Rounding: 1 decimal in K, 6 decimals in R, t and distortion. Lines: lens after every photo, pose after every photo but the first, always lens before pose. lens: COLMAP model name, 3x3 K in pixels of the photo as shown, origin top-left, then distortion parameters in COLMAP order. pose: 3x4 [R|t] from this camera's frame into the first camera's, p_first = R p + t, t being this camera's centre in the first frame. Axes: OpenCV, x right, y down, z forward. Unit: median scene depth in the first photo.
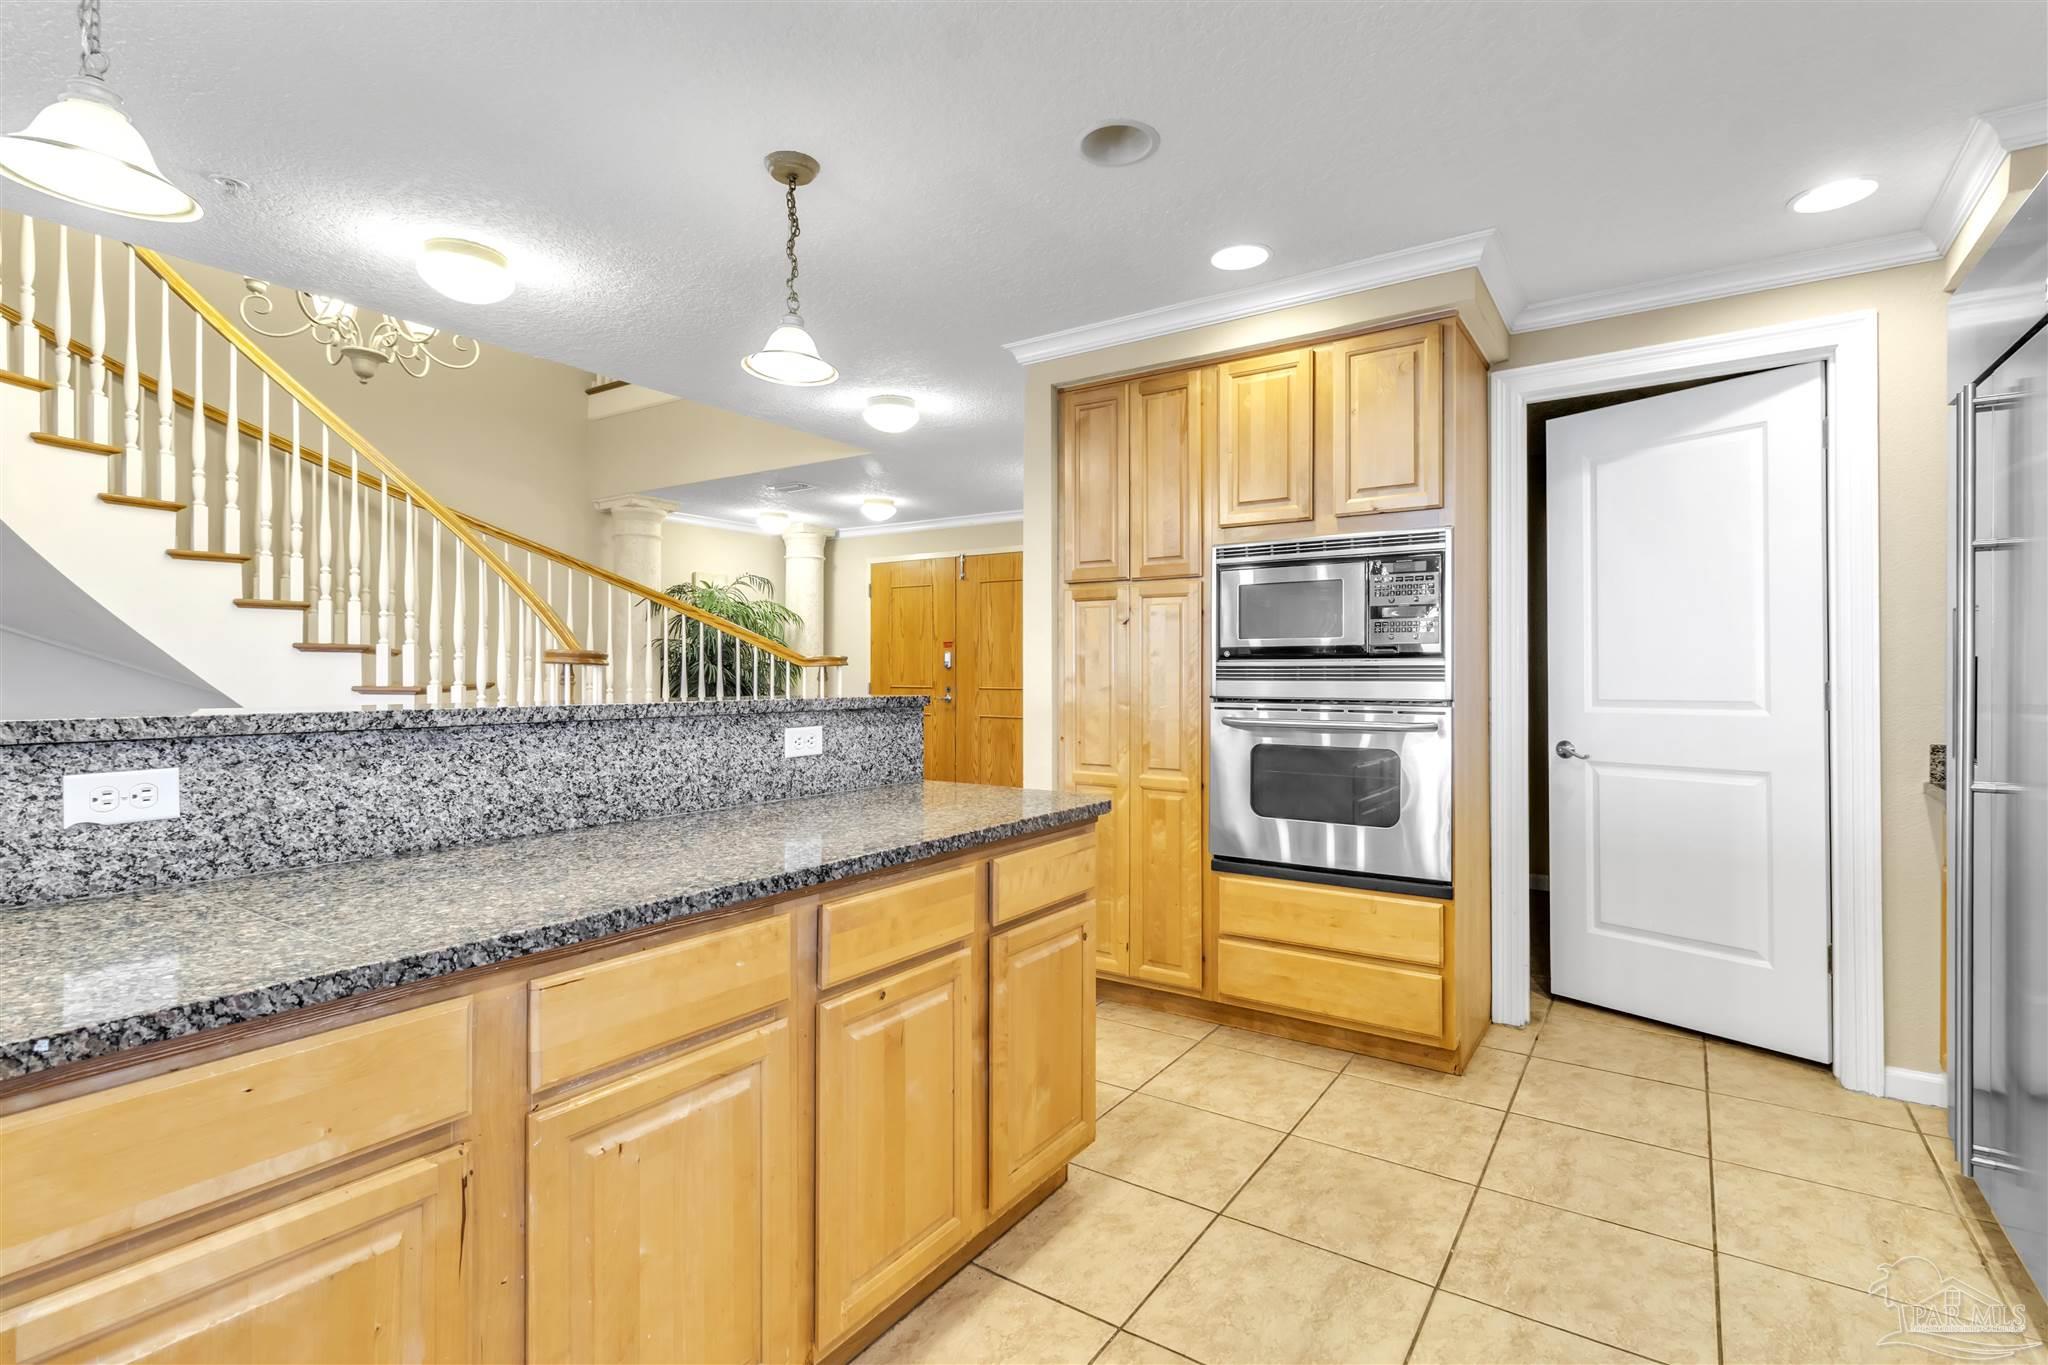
lens RADIAL K [[955.2, 0, 1030.6], [0, 955.2, 674.3], [0, 0, 1]] dist [0.000193, 0.002465]
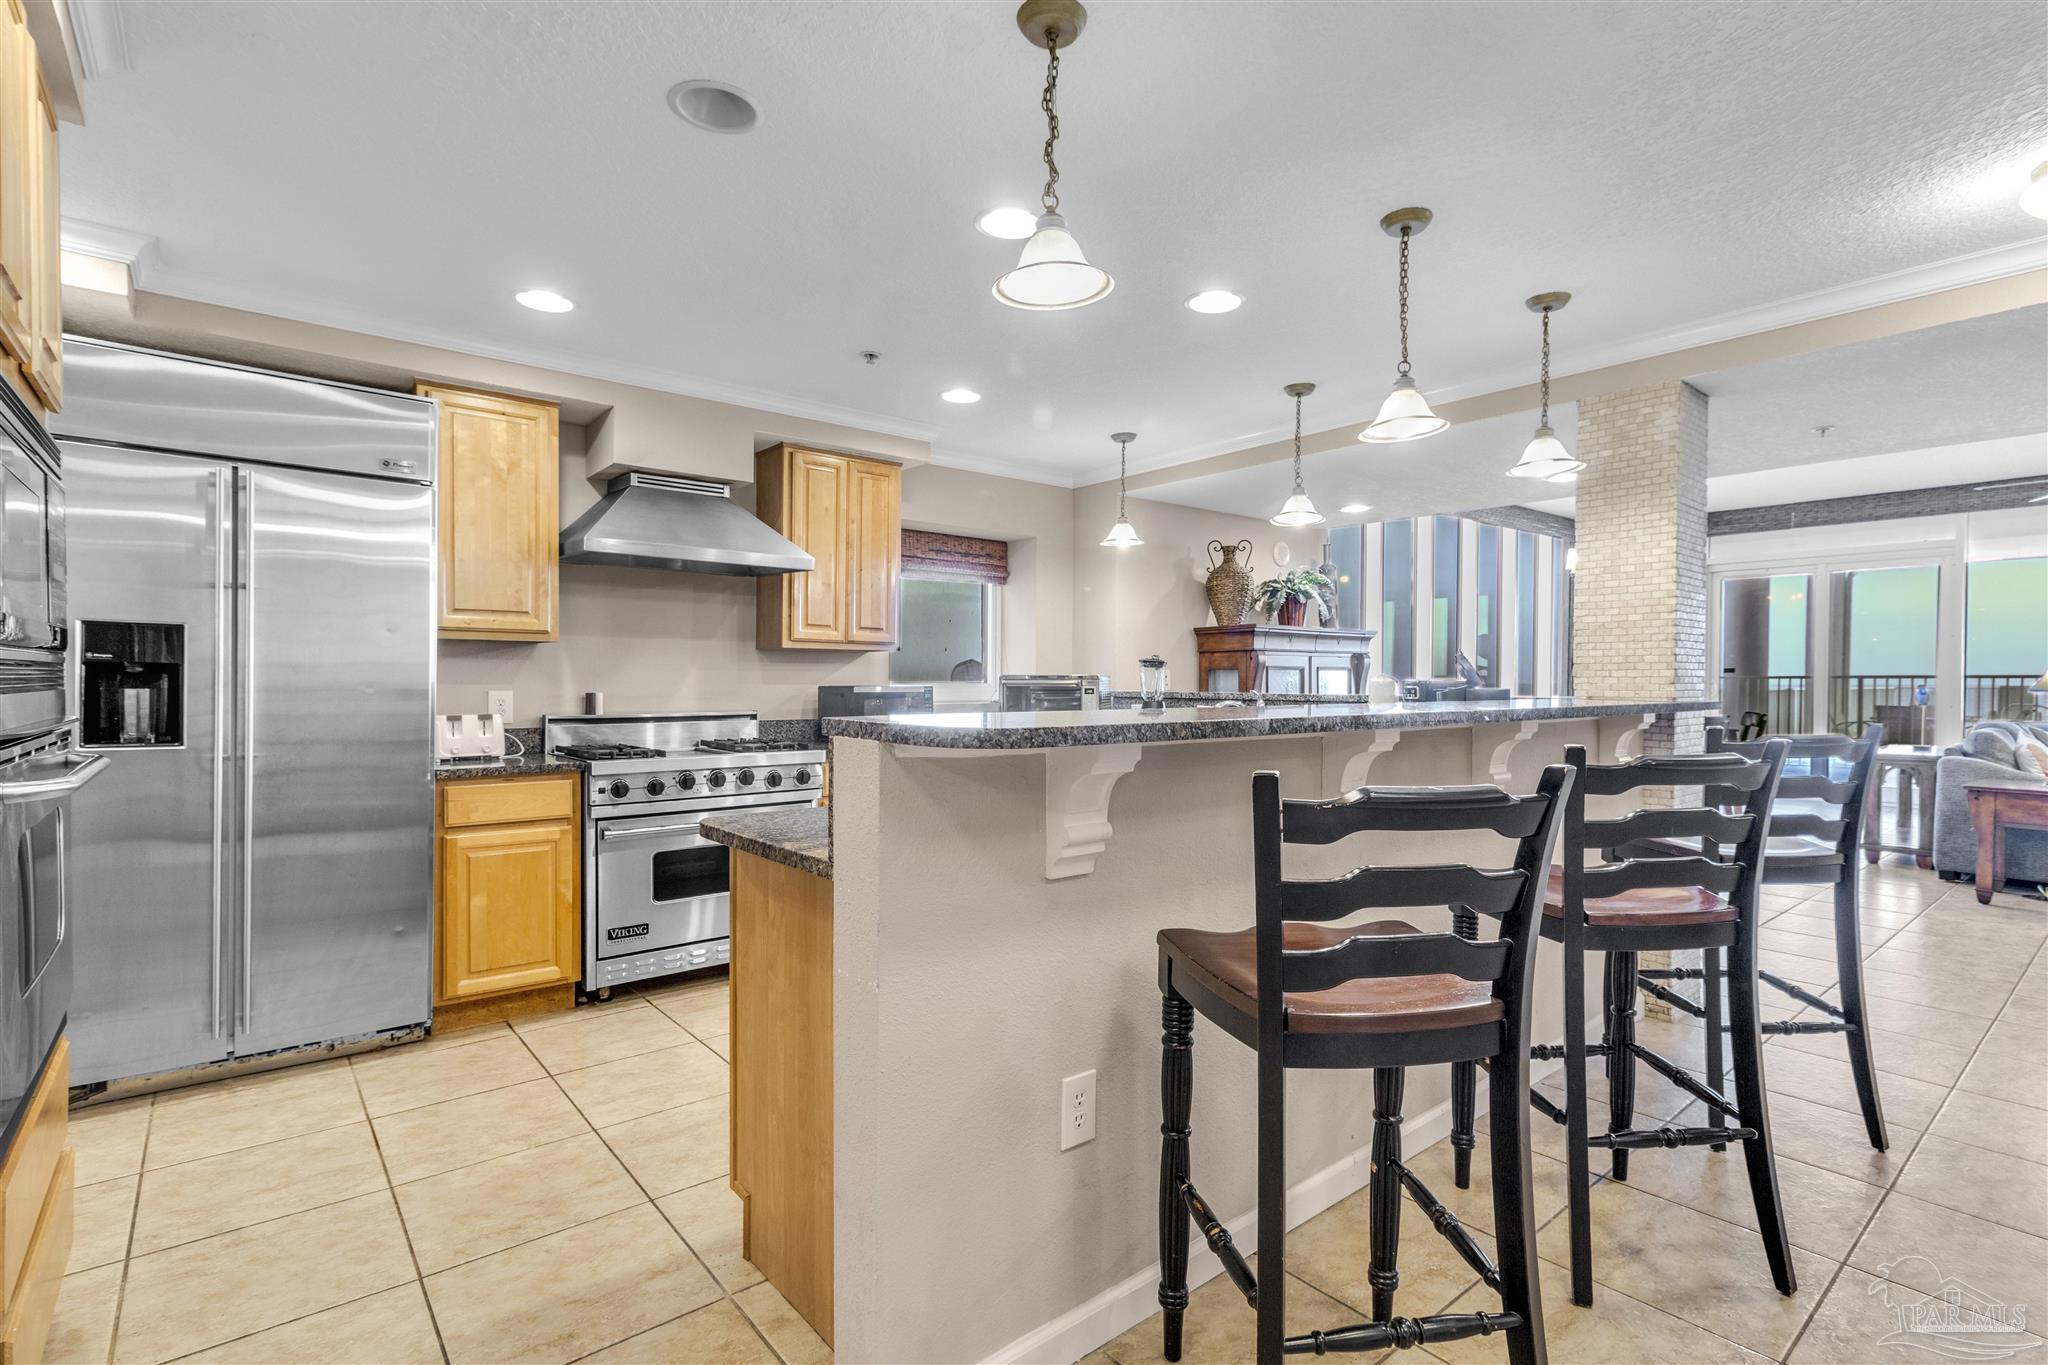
lens RADIAL K [[955.2, 0, 1029.9], [0, 955.2, 692.1], [0, 0, 1]] dist [0.000193, 0.002465]
pose [[-0.958820, -0.007931, 0.283903, -0.548855], [-0.003659, 0.999872, 0.015578, -0.007059], [-0.283990, 0.013897, -0.958727, 2.105060]]
